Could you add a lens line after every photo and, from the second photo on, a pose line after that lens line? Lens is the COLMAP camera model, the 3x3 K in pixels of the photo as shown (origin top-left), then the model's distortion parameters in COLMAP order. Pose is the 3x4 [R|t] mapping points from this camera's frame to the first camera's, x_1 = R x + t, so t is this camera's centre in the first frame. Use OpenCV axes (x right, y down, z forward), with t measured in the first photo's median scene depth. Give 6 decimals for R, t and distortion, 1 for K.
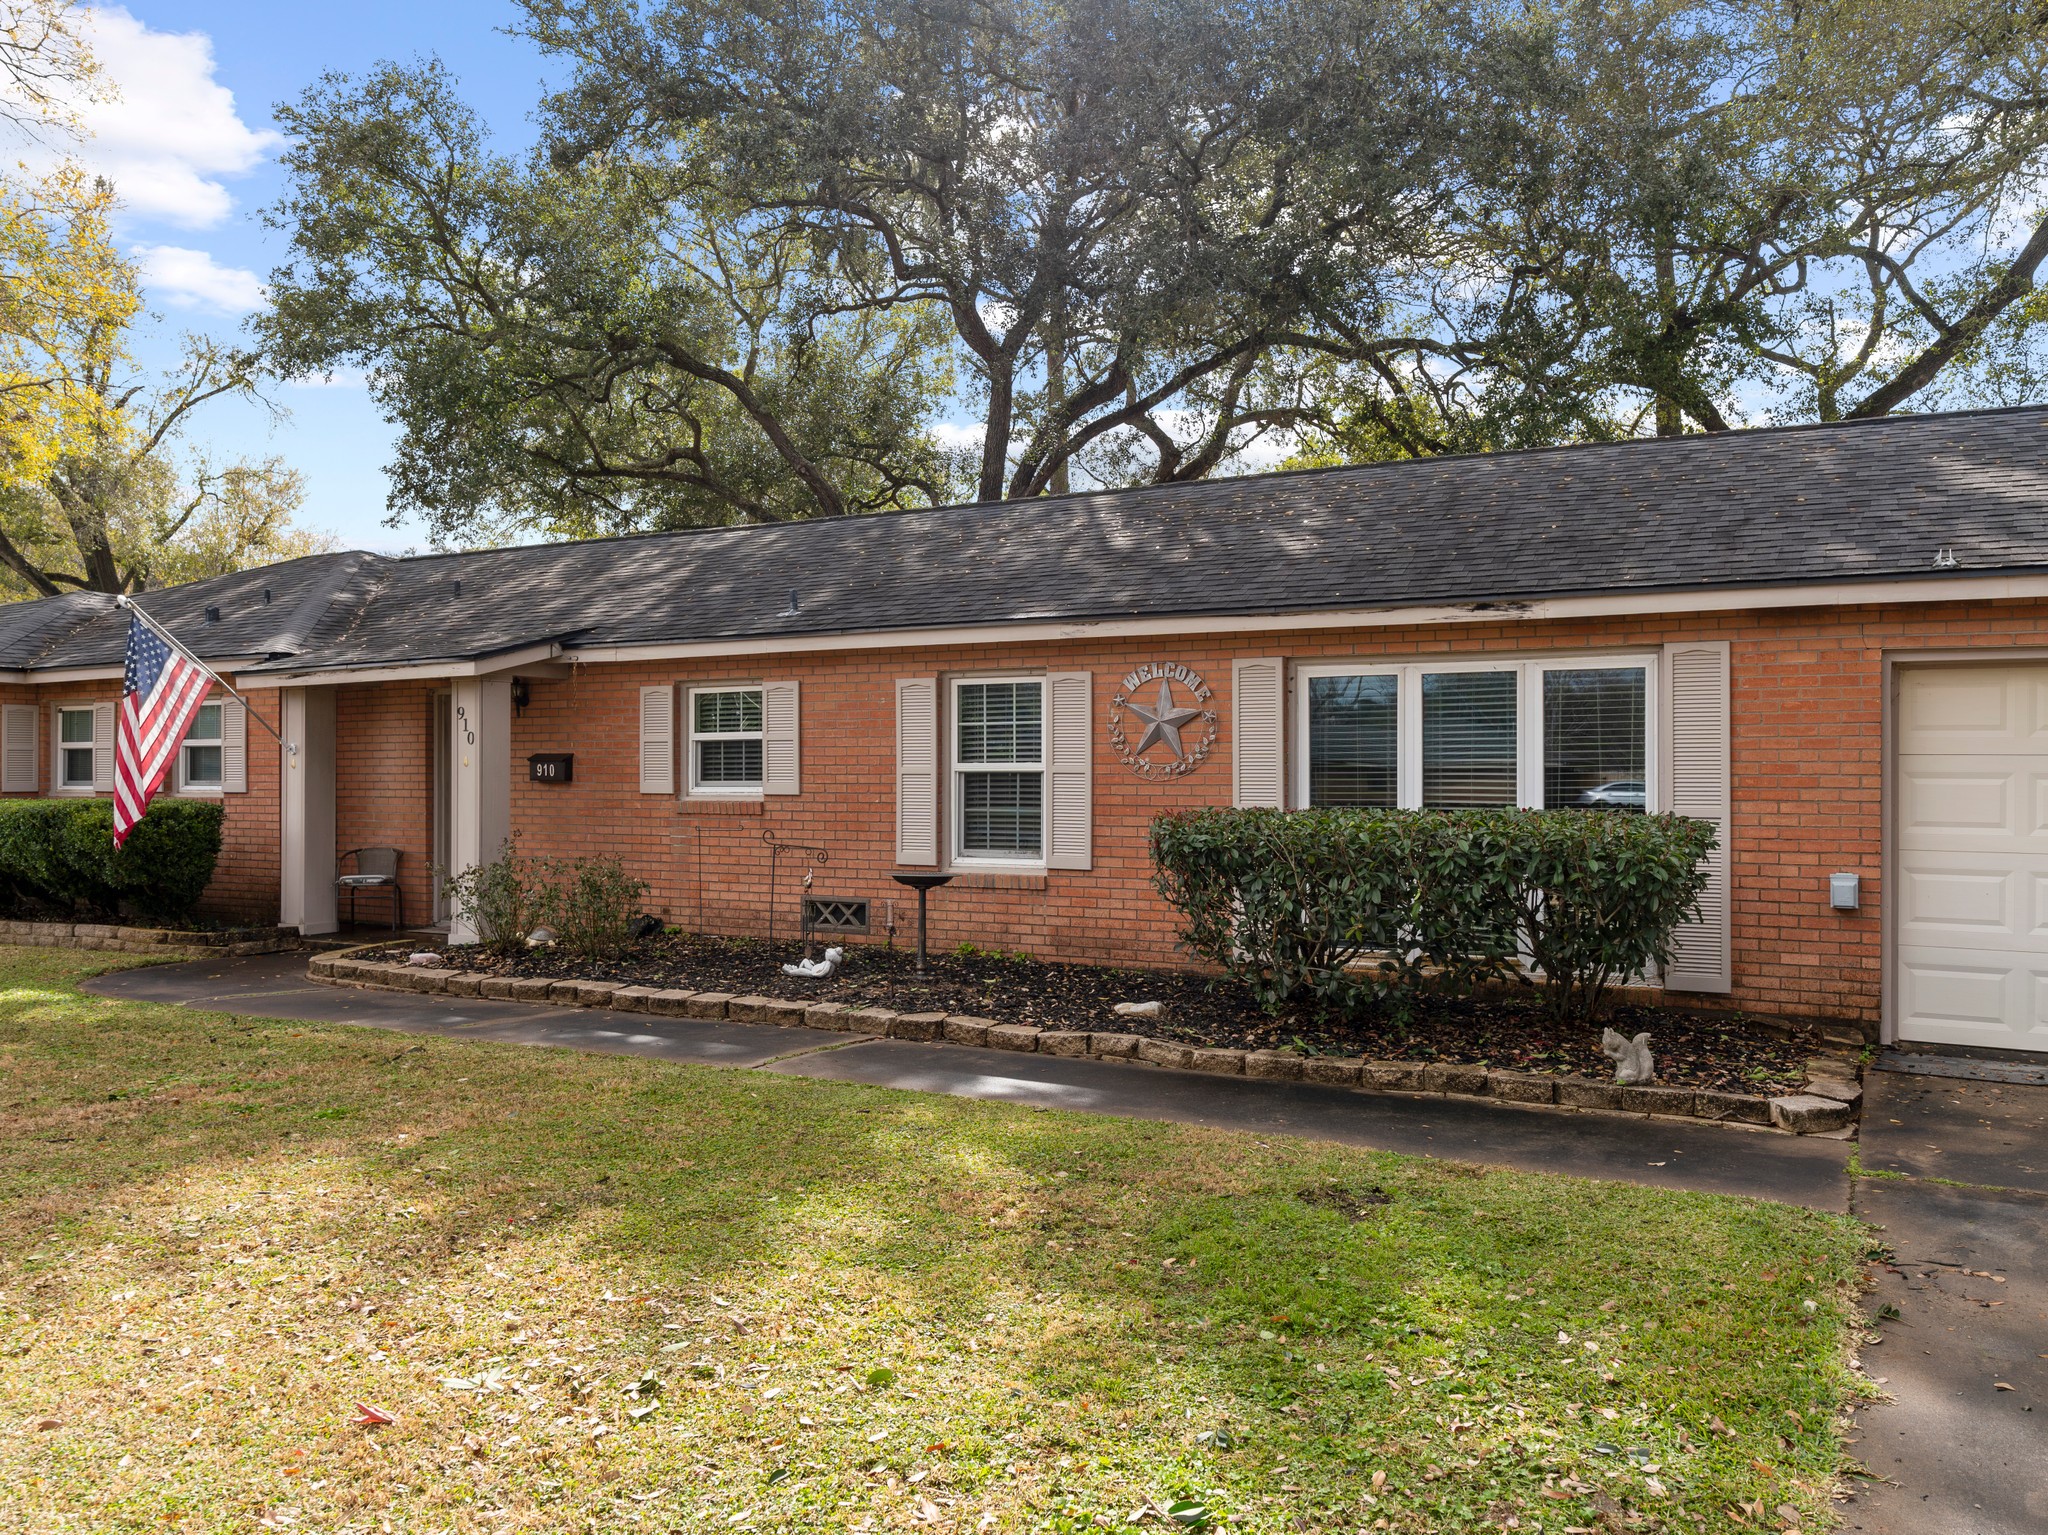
lens RADIAL K [[1076.8, 0, 1019.9], [0, 1076.8, 758.0], [0, 0, 1]] dist [-0.003300, -0.000489]
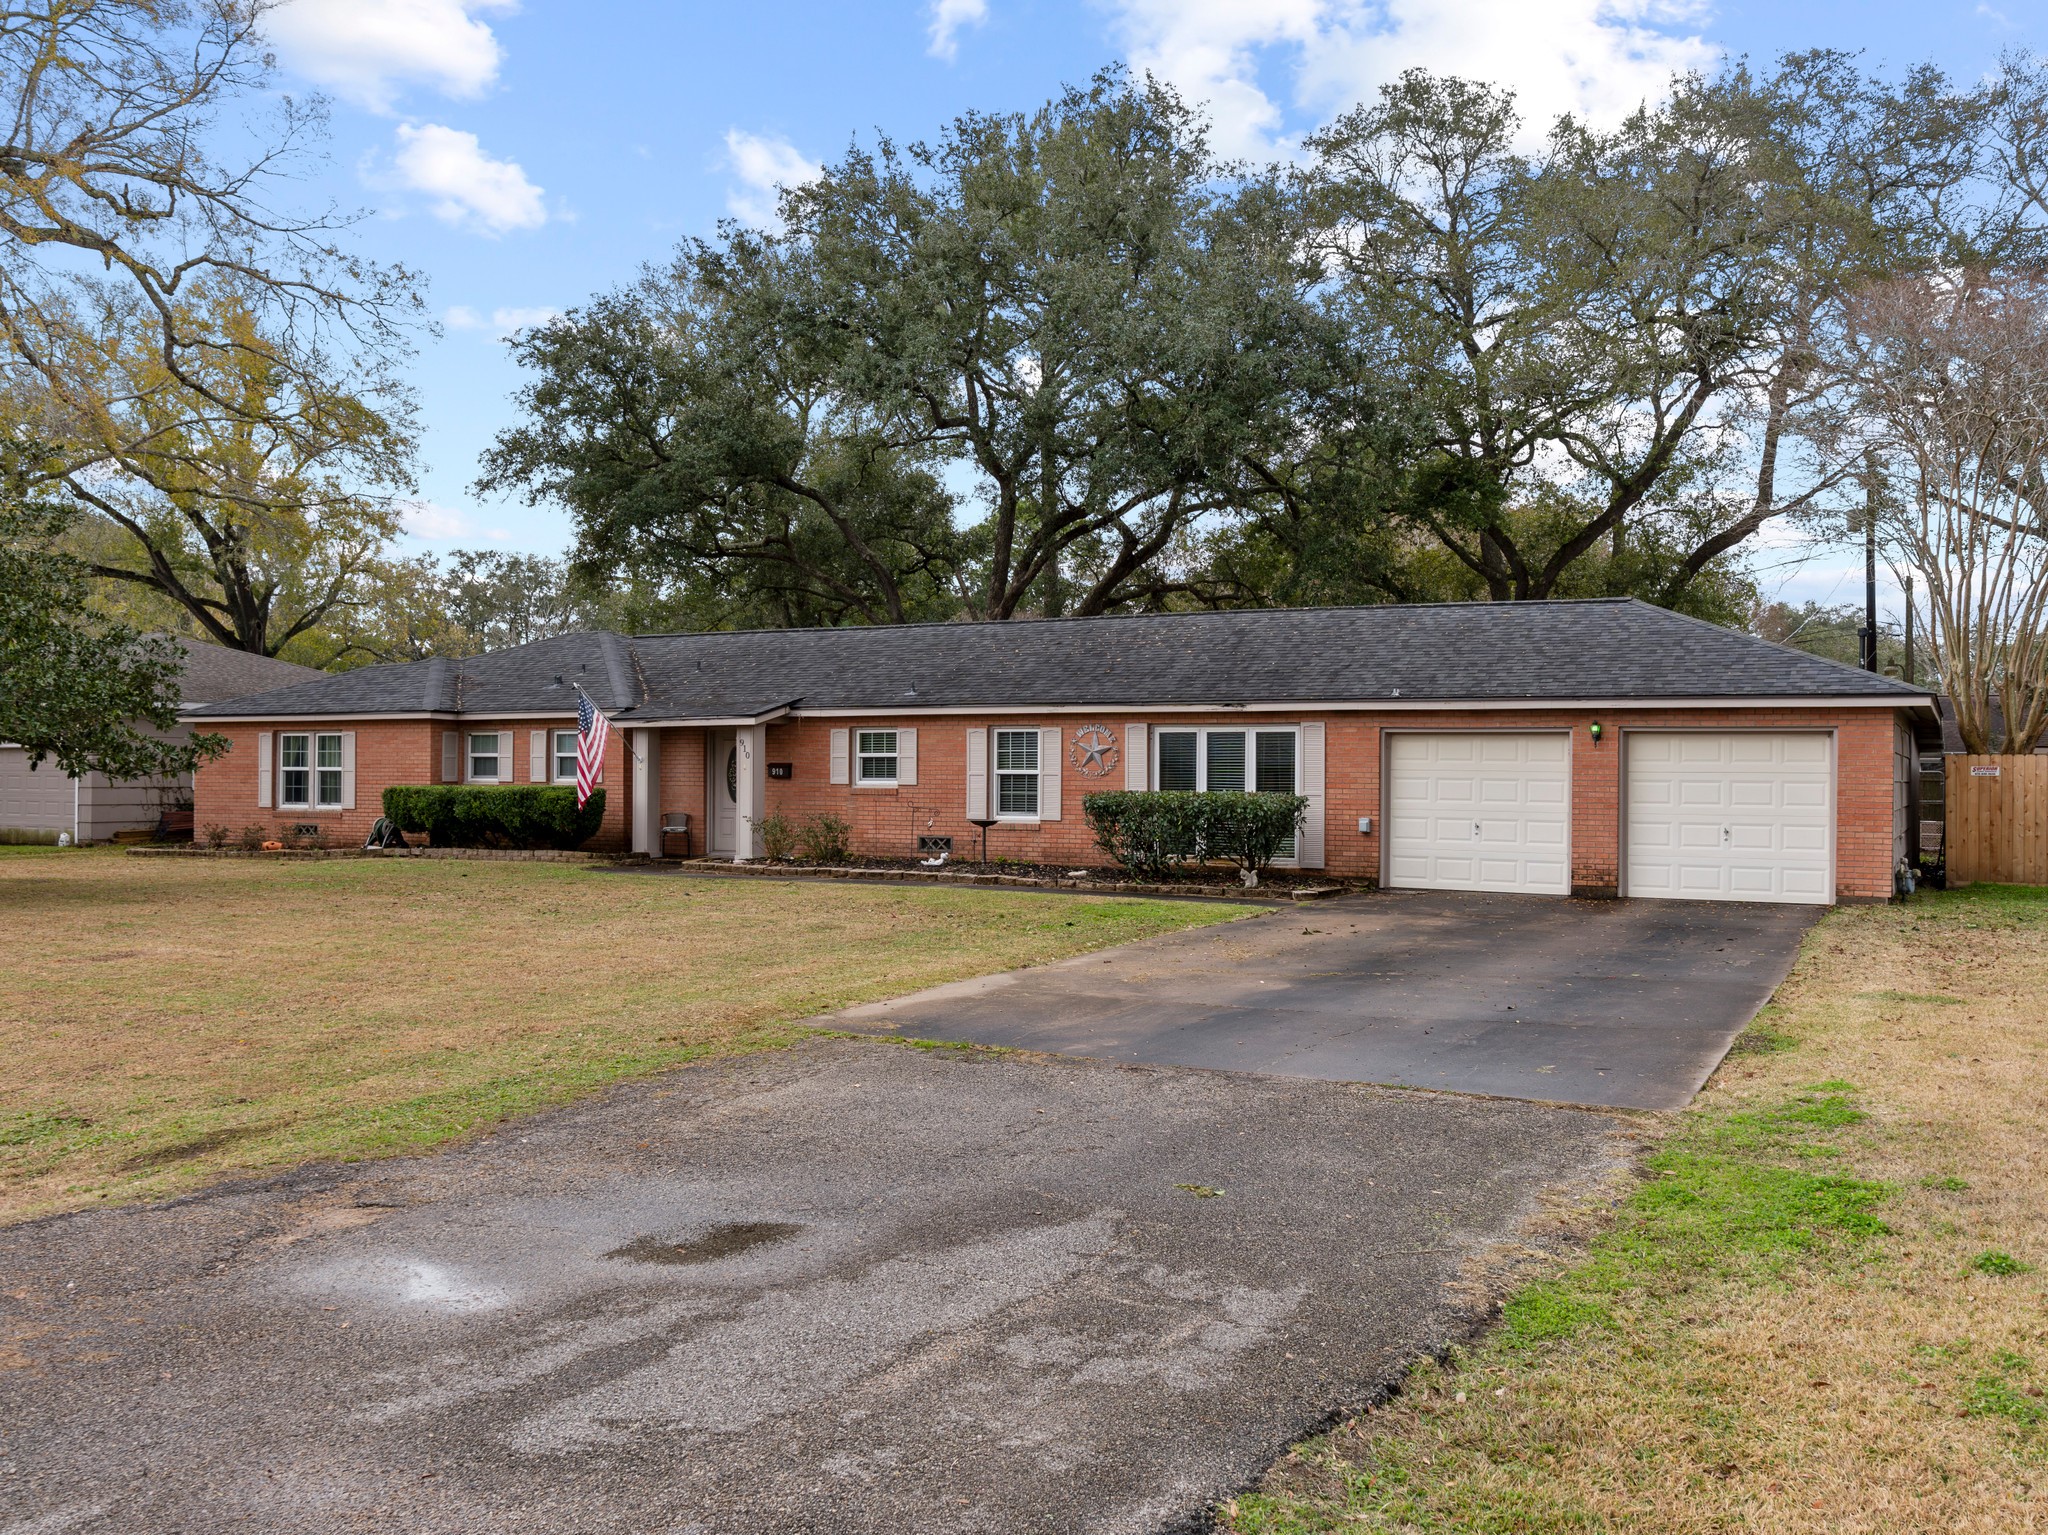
lens RADIAL K [[1076.8, 0, 1019.9], [0, 1076.8, 758.0], [0, 0, 1]] dist [-0.003300, -0.000489]
pose [[0.999938, 0.006175, 0.009233, -0.032816], [-0.006190, 0.999980, 0.001632, -0.021138], [-0.009223, -0.001689, 0.999956, -1.049310]]
